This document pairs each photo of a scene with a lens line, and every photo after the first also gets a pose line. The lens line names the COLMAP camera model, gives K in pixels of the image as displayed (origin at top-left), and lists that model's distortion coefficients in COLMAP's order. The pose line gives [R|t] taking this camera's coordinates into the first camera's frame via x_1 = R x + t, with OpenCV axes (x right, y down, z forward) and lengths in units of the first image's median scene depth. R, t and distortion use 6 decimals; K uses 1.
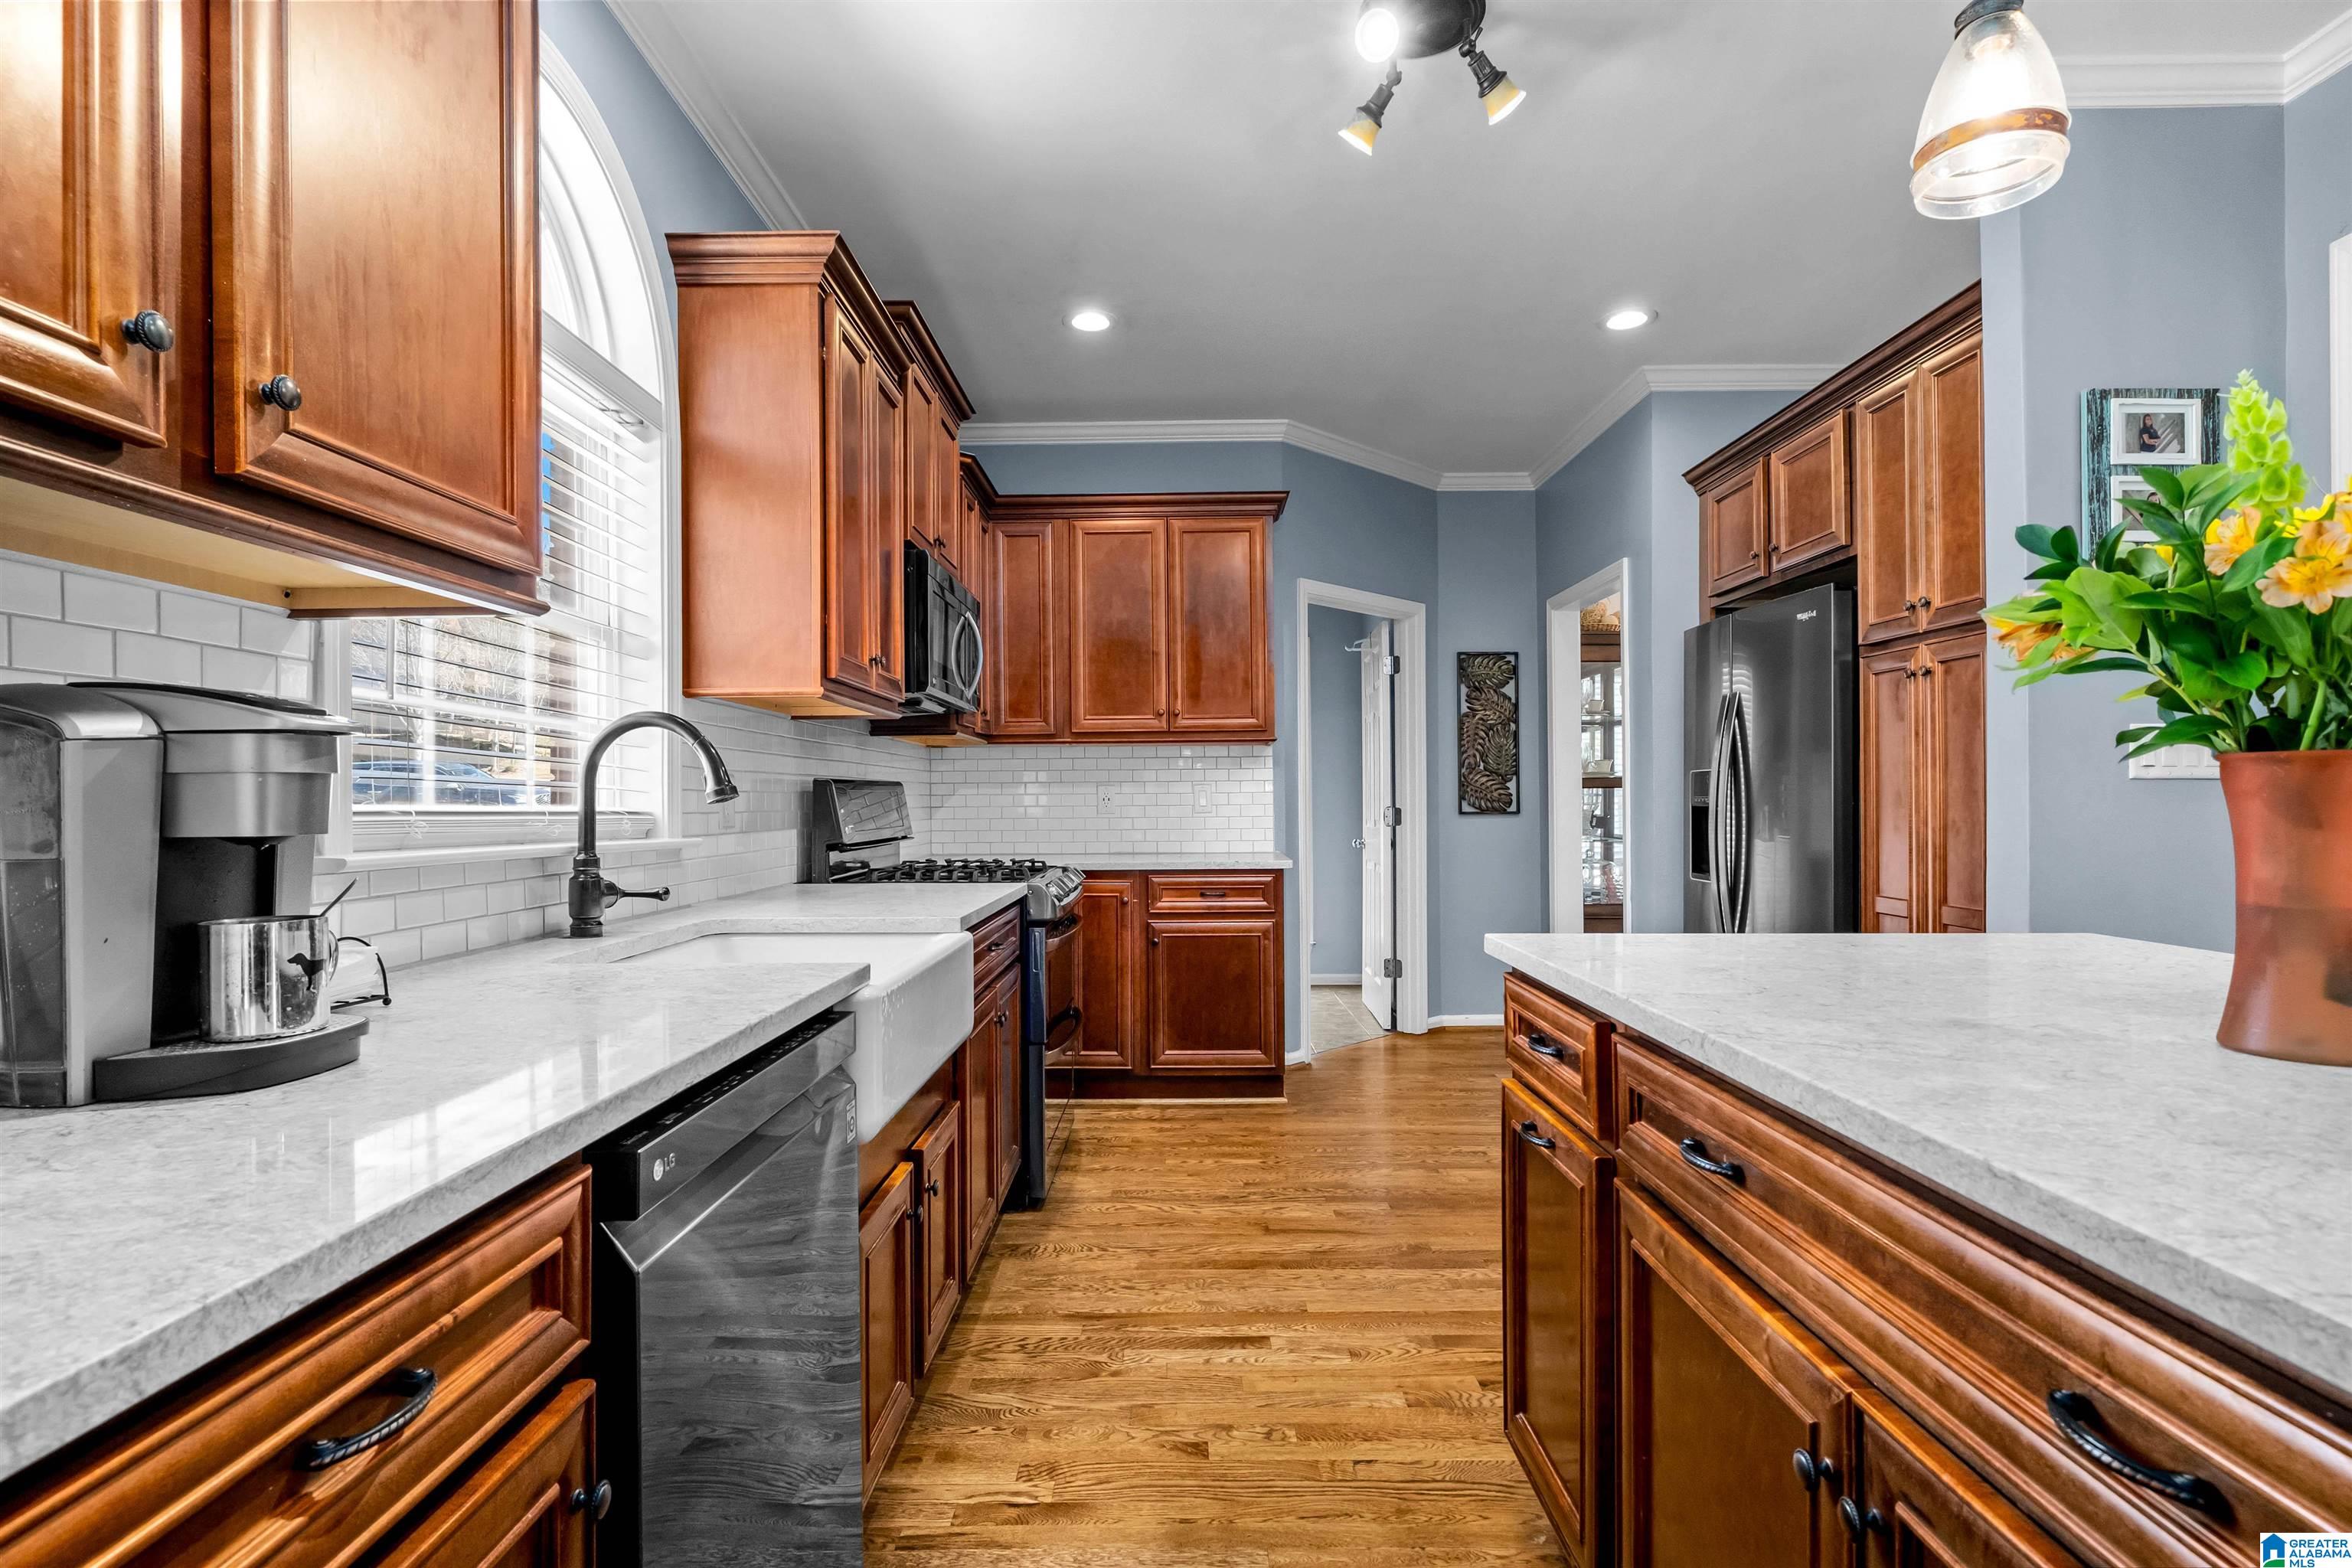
lens RADIAL K [[1123.5, 0, 1204.1], [0, 1123.5, 787.4], [0, 0, 1]] dist [-0.000721, 0.002603]
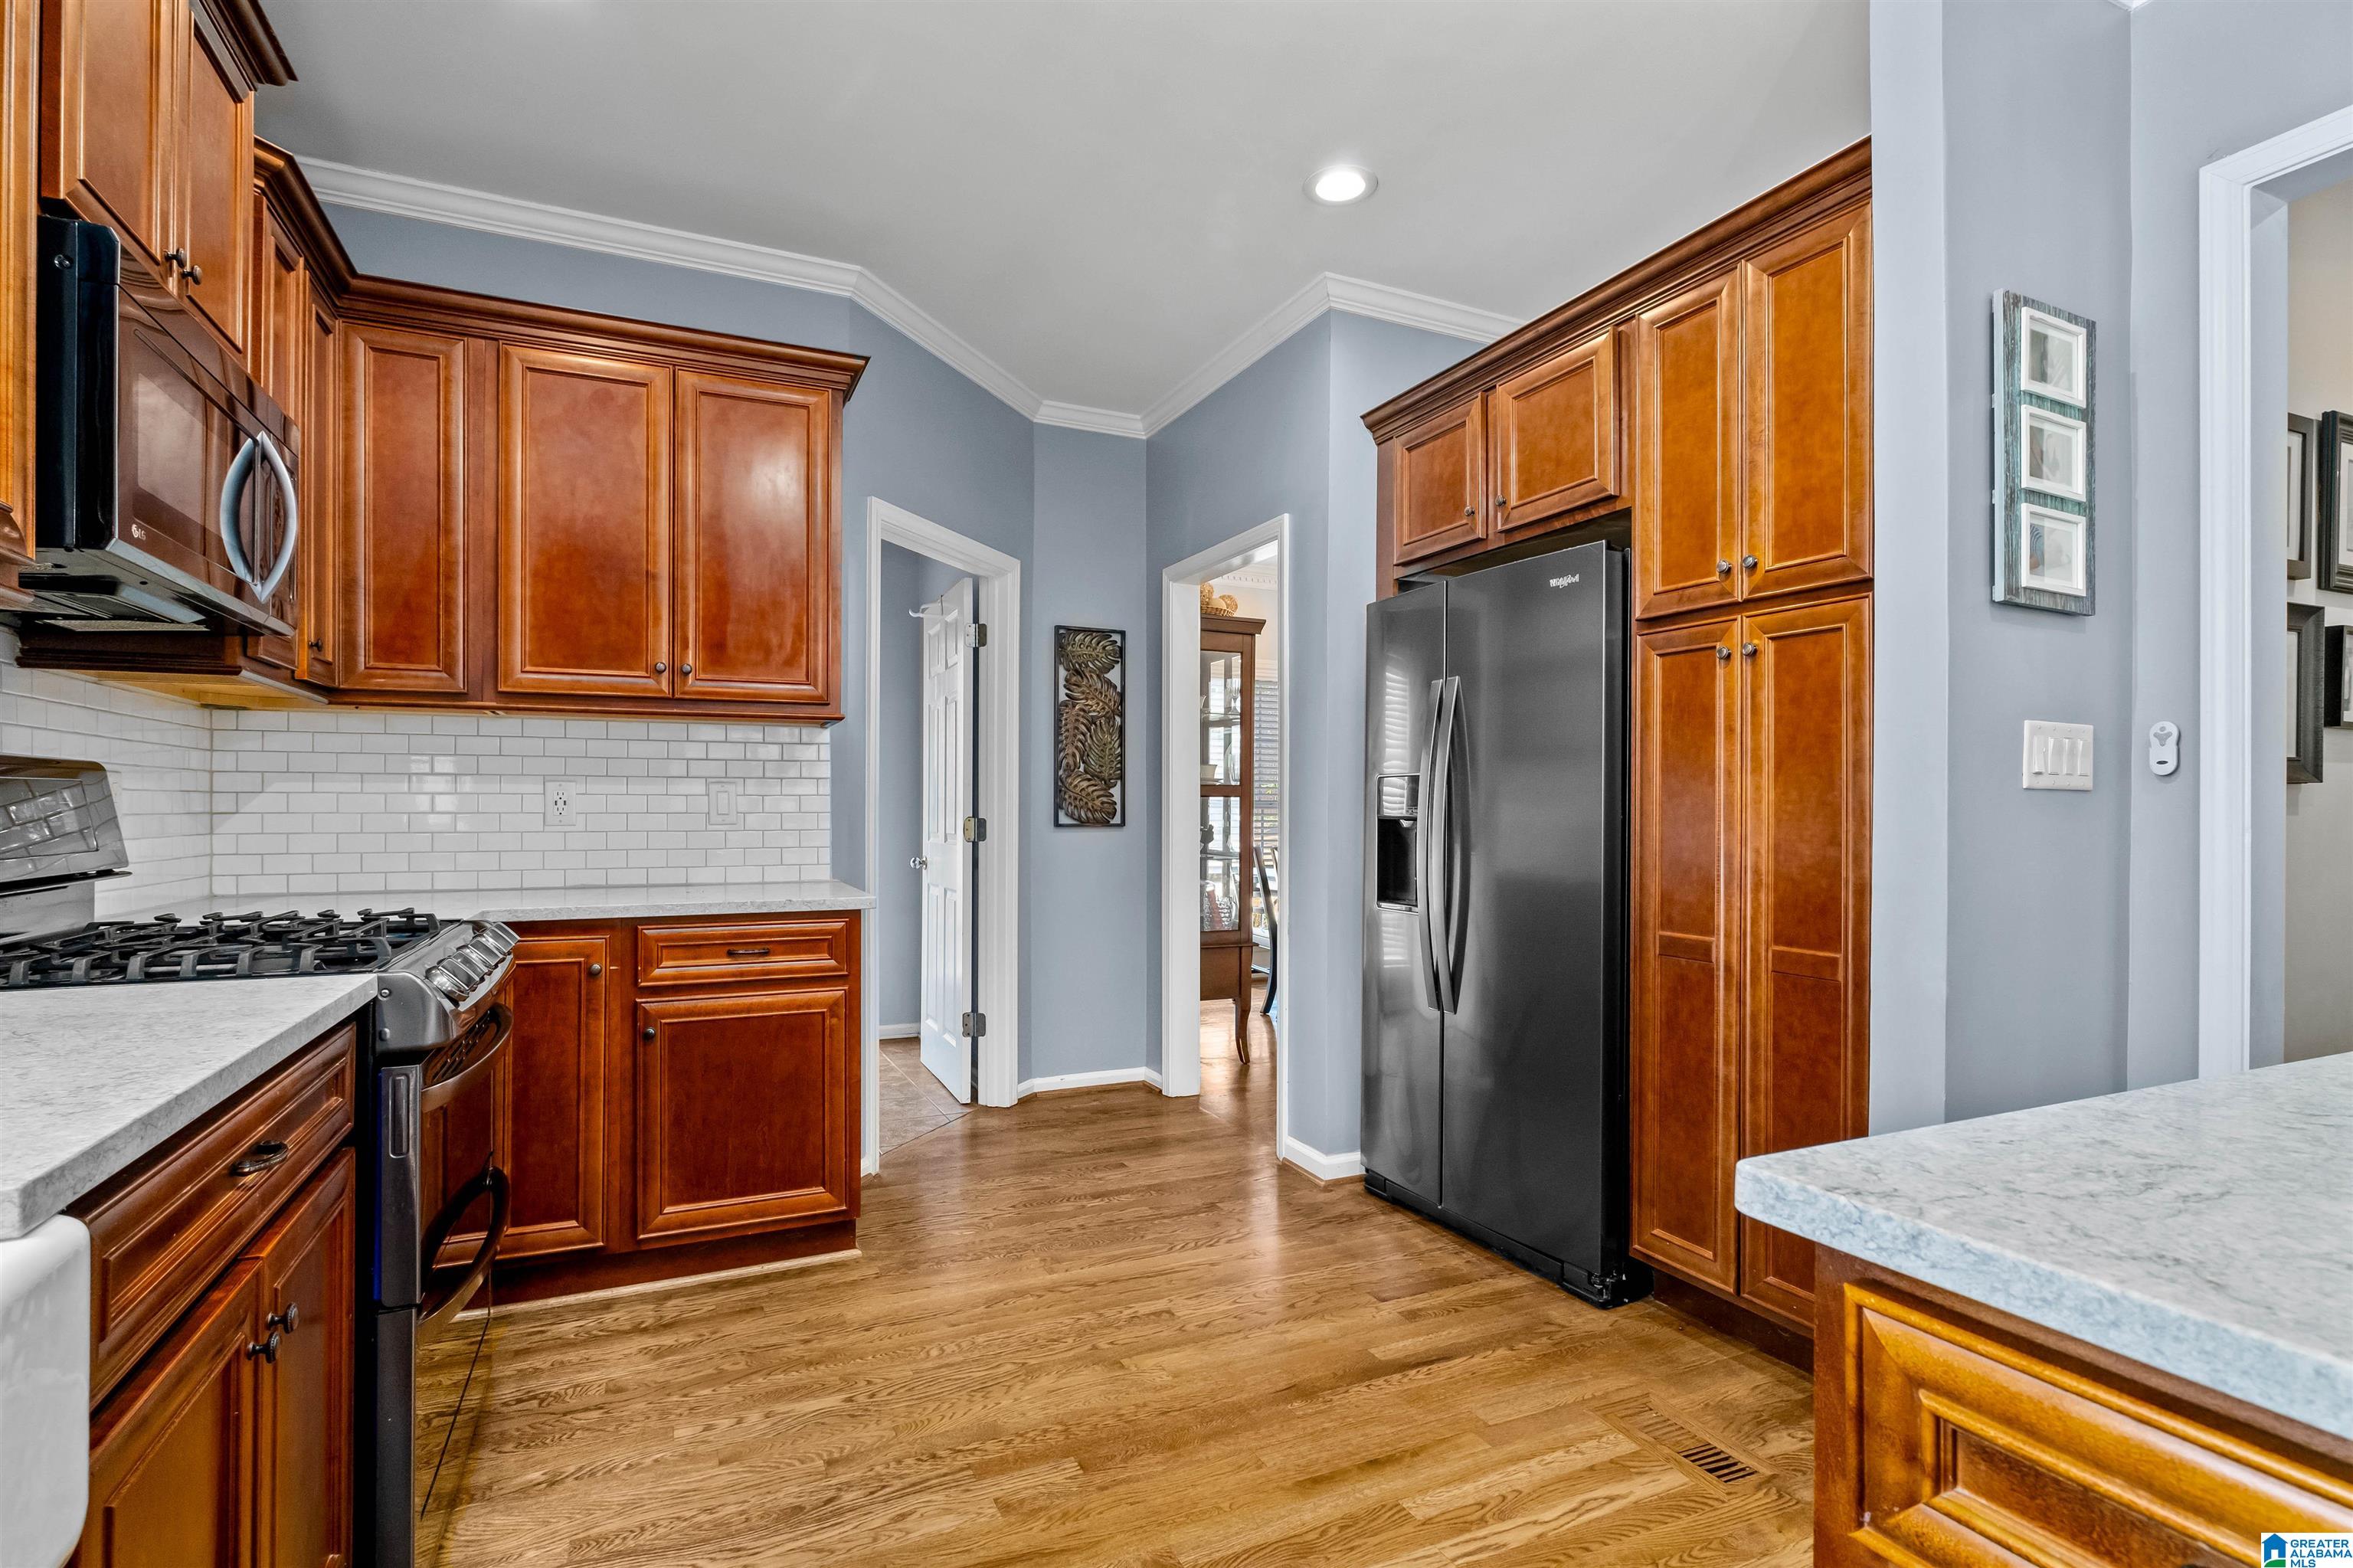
lens RADIAL K [[1124.0, 0, 1172.6], [0, 1124.0, 801.6], [0, 0, 1]] dist [-0.000721, 0.002603]
pose [[0.913833, 0.011988, 0.405914, -0.032336], [-0.013736, 0.999905, 0.001395, 0.004860], [-0.405859, -0.006851, 0.913910, 0.315307]]
